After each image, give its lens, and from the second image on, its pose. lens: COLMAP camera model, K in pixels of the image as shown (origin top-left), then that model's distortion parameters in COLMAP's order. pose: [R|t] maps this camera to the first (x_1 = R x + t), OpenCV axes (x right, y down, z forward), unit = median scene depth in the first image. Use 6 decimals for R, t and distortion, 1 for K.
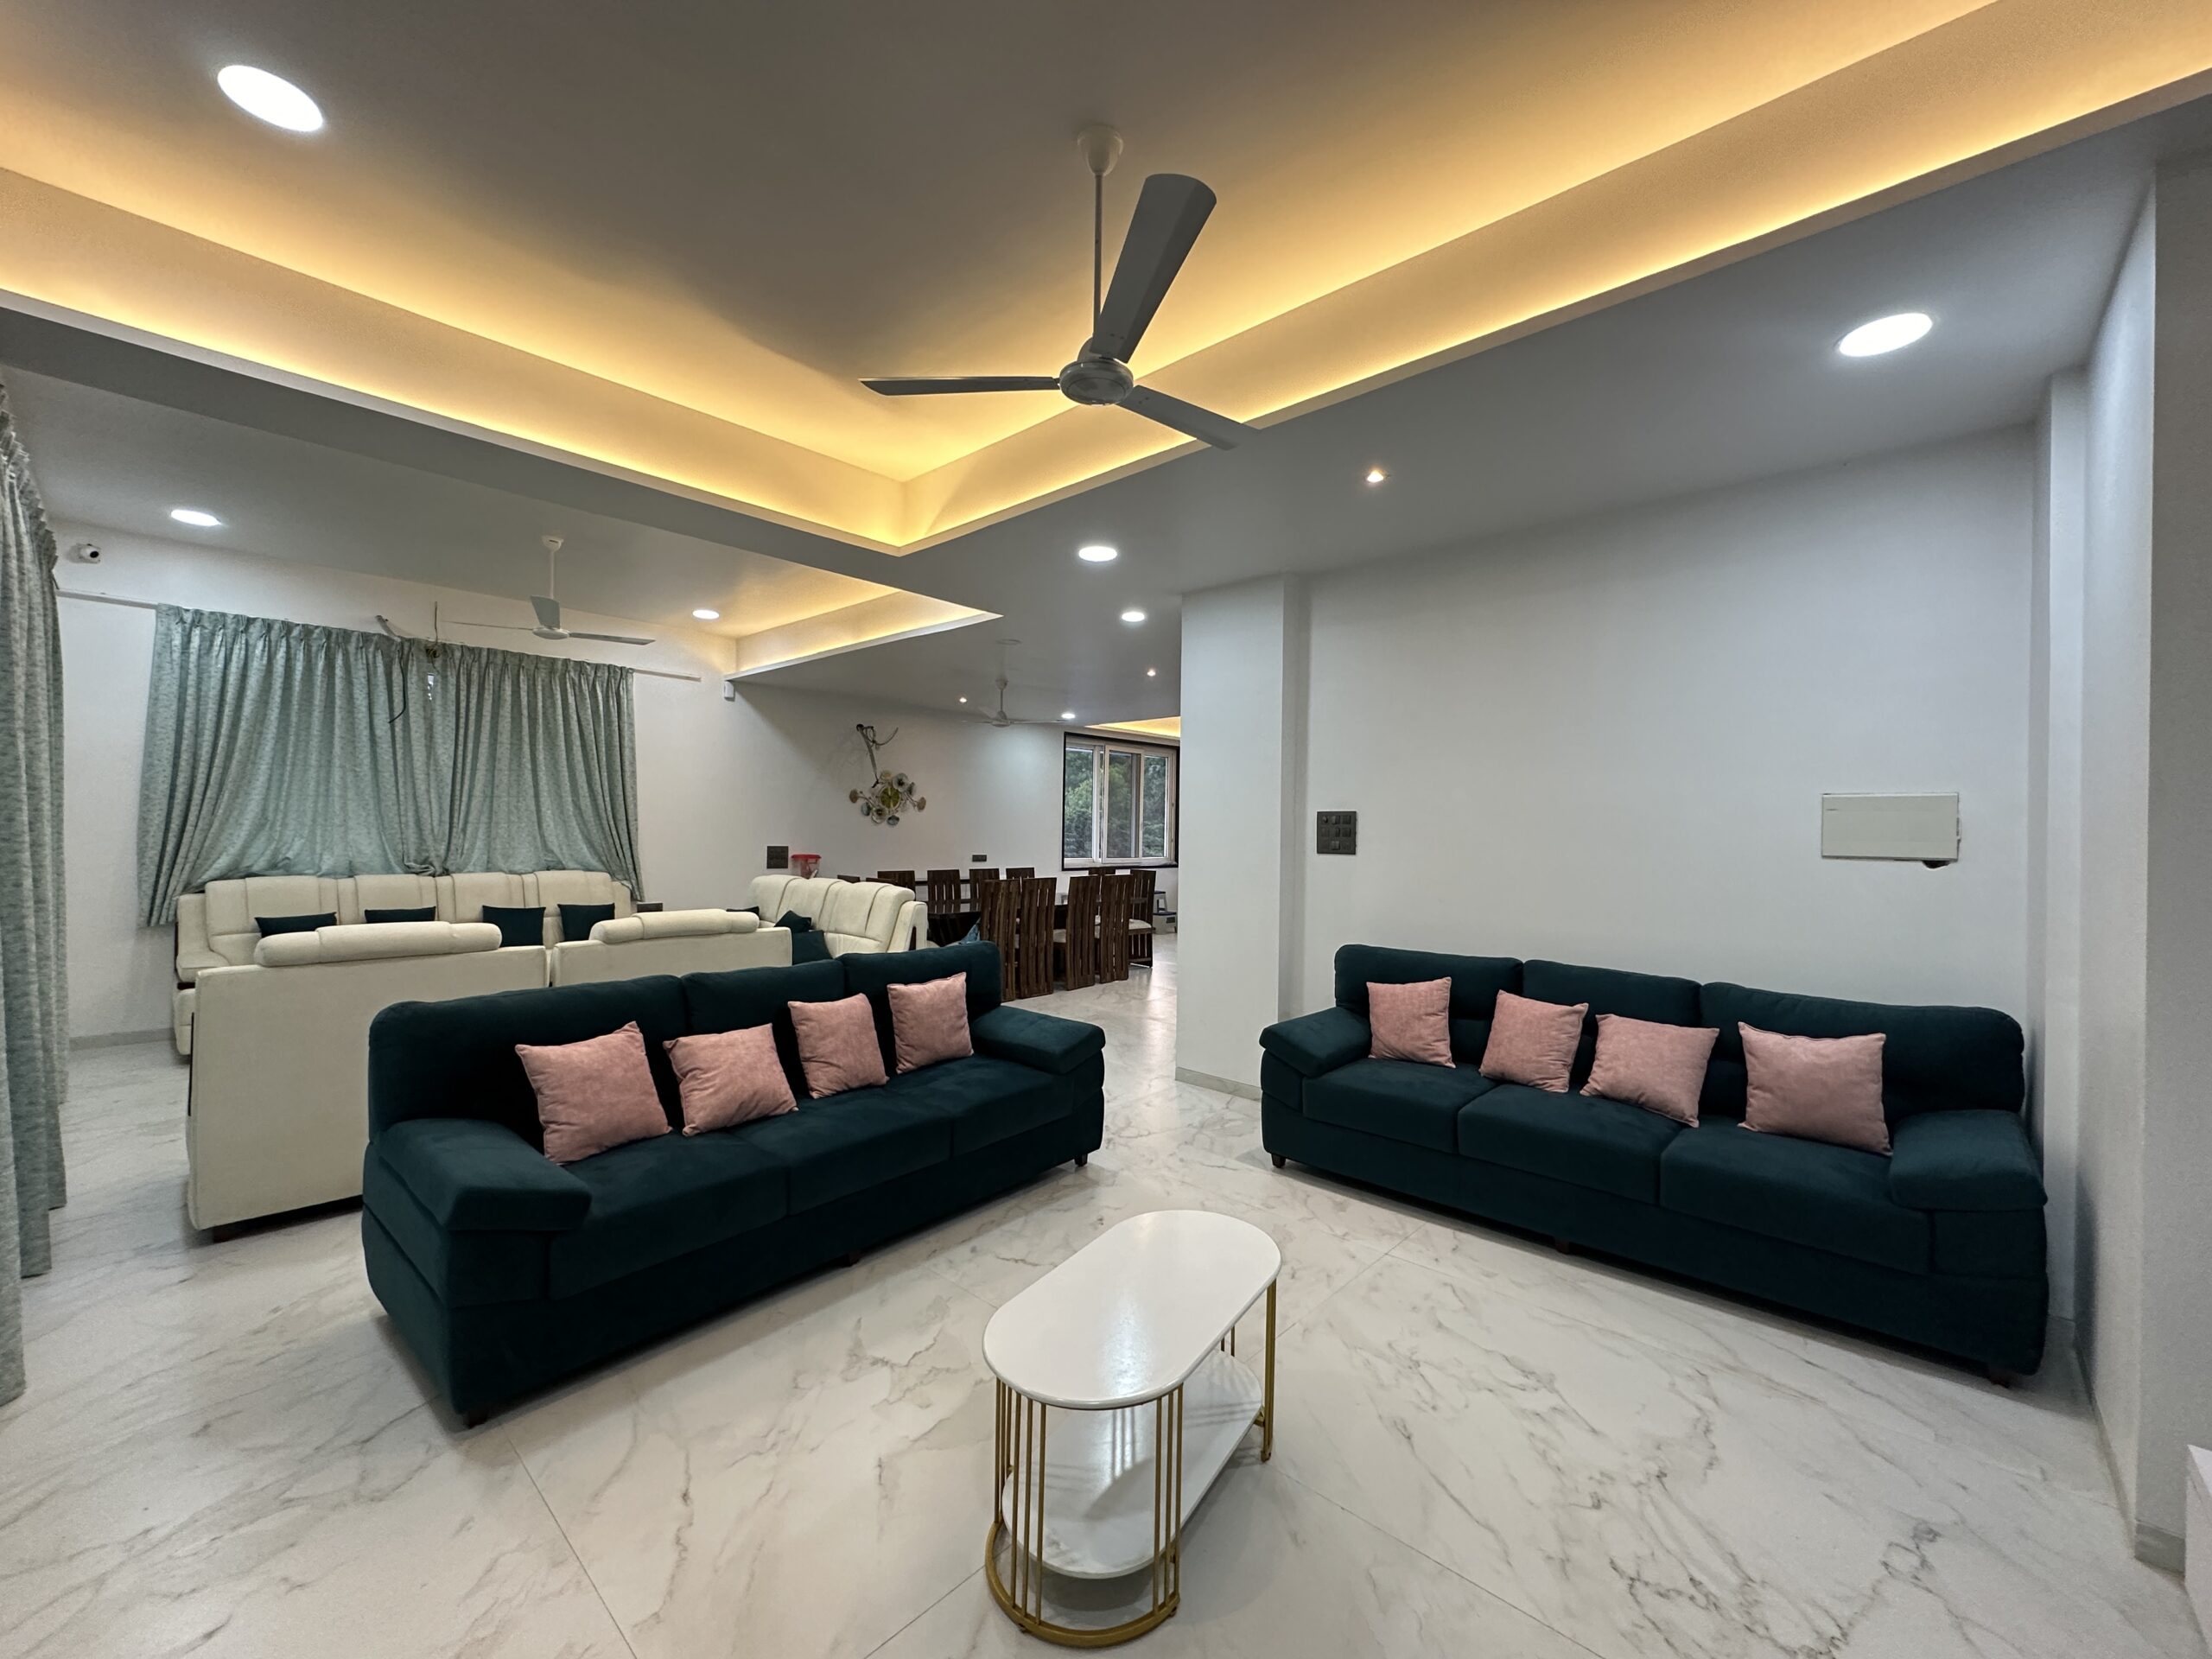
lens RADIAL K [[887.8, 0, 1103.9], [0, 887.8, 833.2], [0, 0, 1]] dist [0.001037, -0.000162]
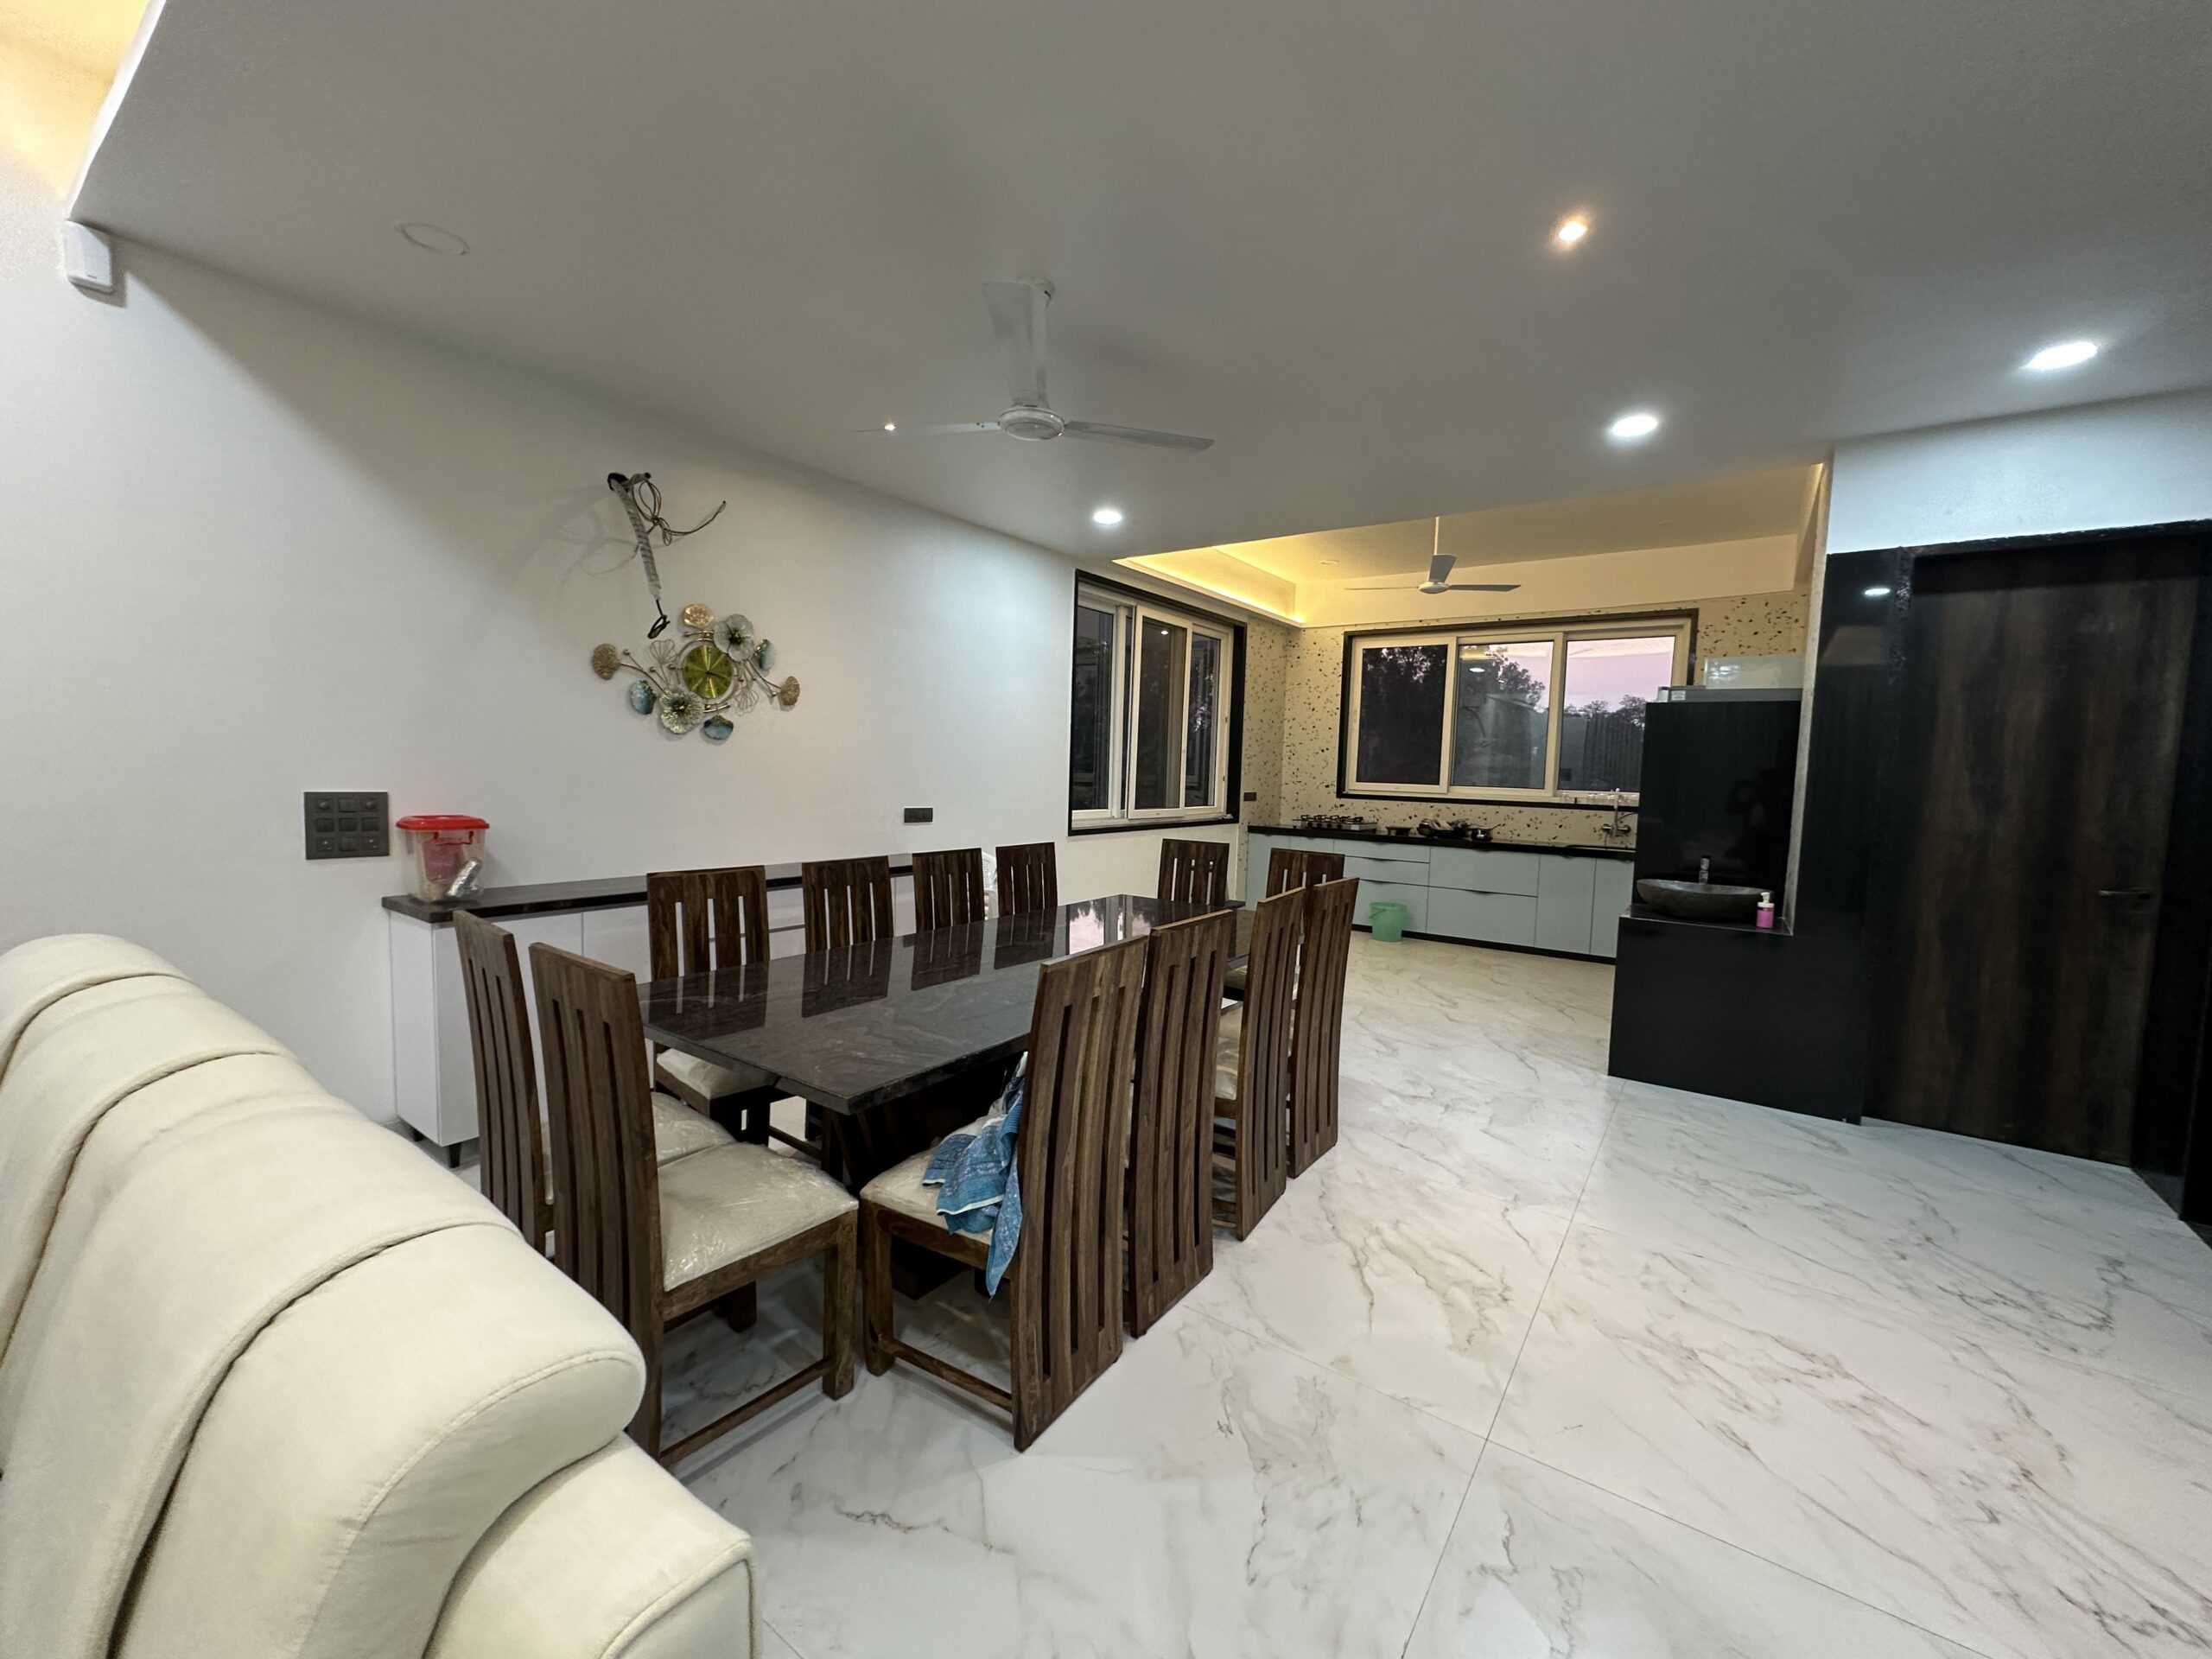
lens RADIAL K [[887.8, 0, 1095.5], [0, 887.8, 857.0], [0, 0, 1]] dist [0.001037, -0.000162]
pose [[0.993908, 0.003490, 0.110157, -0.125005], [-0.015133, 0.994353, 0.105042, -0.001070], [-0.109169, -0.106069, 0.988348, 0.656084]]
